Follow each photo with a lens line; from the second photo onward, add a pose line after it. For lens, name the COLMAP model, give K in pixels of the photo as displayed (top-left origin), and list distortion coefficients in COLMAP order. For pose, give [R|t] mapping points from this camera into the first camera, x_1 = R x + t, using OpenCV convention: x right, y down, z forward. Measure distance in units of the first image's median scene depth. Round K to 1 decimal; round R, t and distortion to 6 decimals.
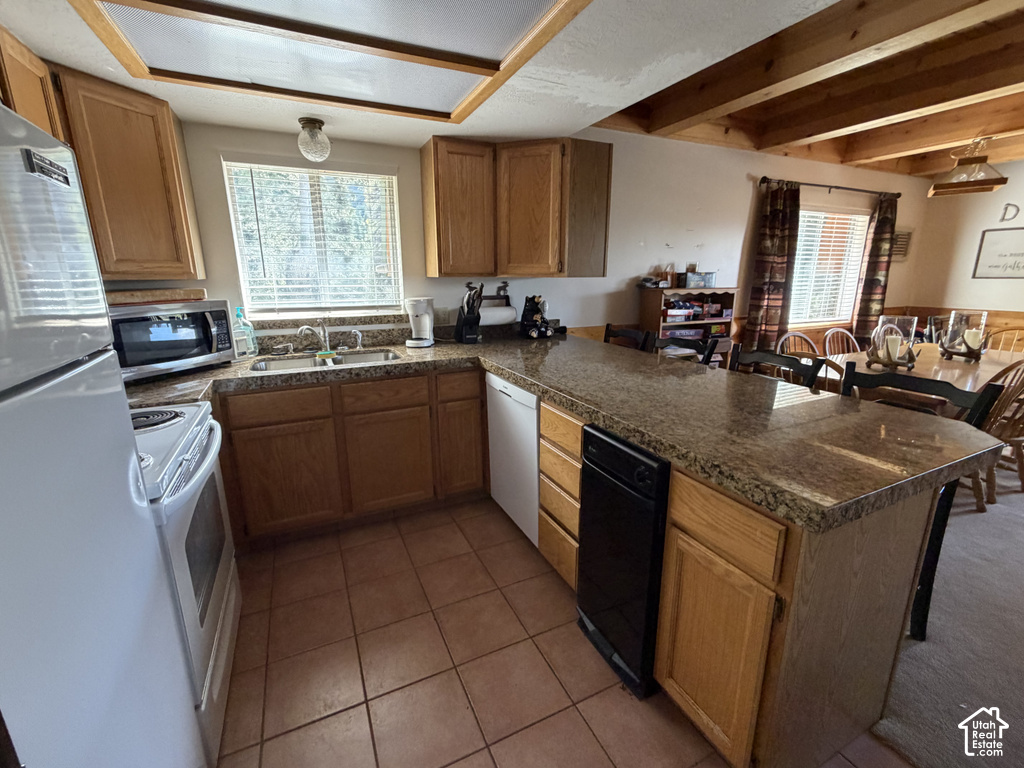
lens RADIAL K [[449.9, 0, 513.0], [0, 449.9, 382.2], [0, 0, 1]] dist [0.002696, 0.000306]
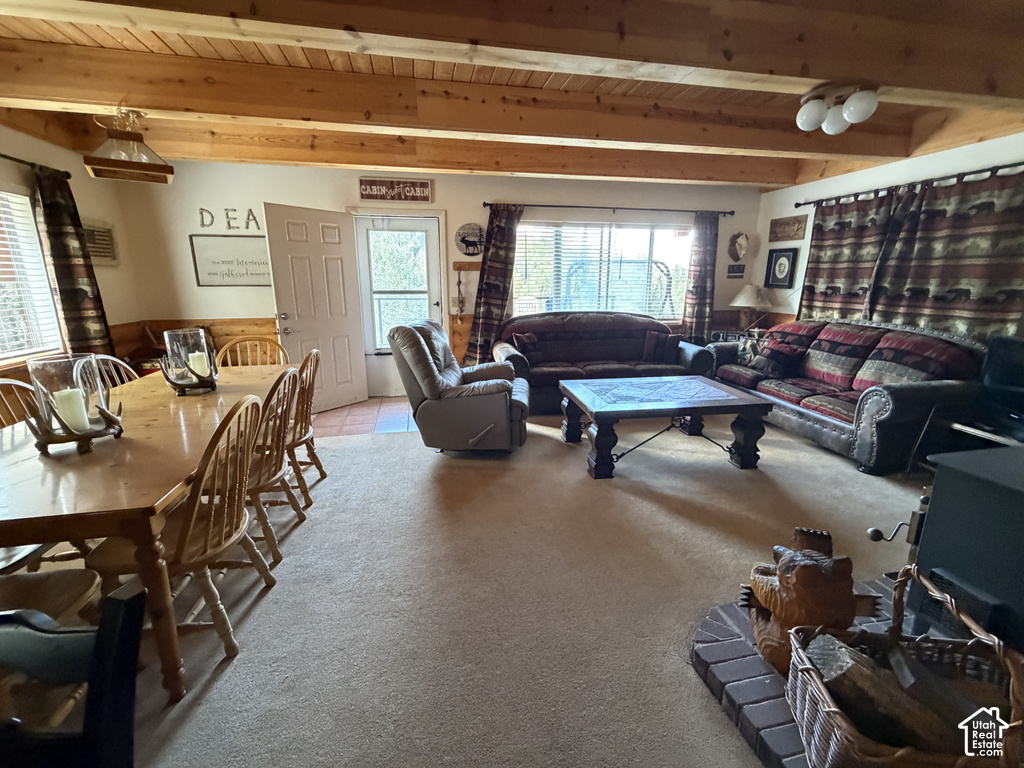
lens RADIAL K [[449.9, 0, 513.1], [0, 449.9, 382.3], [0, 0, 1]] dist [0.002696, 0.000306]
pose [[0.231622, -0.215559, 0.948623, 0.257826], [0.229384, 0.959747, 0.162079, -0.044832], [-0.945375, 0.180058, 0.271744, 0.180051]]
